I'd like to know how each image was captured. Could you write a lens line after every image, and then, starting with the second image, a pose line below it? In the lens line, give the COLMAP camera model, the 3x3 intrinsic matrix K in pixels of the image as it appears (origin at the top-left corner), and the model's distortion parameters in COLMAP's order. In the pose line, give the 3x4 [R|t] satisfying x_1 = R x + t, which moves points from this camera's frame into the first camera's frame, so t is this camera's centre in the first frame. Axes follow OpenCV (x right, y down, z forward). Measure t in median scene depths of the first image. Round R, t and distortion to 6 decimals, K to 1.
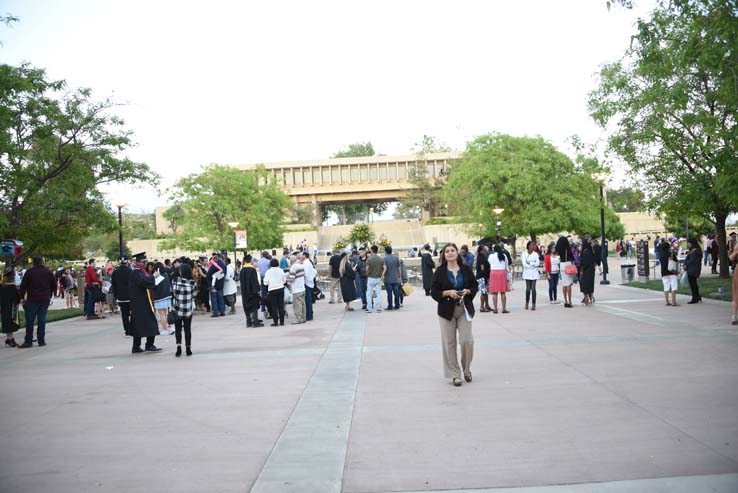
lens RADIAL K [[577.5, 0, 366.9], [0, 577.5, 245.9], [0, 0, 1]] dist [-0.070037, -0.000974]
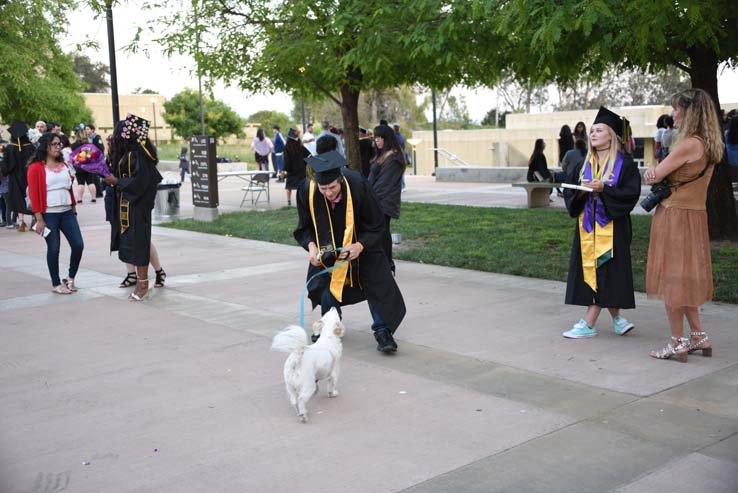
lens RADIAL K [[919.8, 0, 369.9], [0, 919.8, 245.5], [0, 0, 1]] dist [0.229466, 0.000000]
pose [[0.751396, -0.054965, 0.657558, 0.058874], [-0.013496, 0.995036, 0.098597, 0.004531], [-0.659713, -0.082960, 0.746924, 0.280862]]
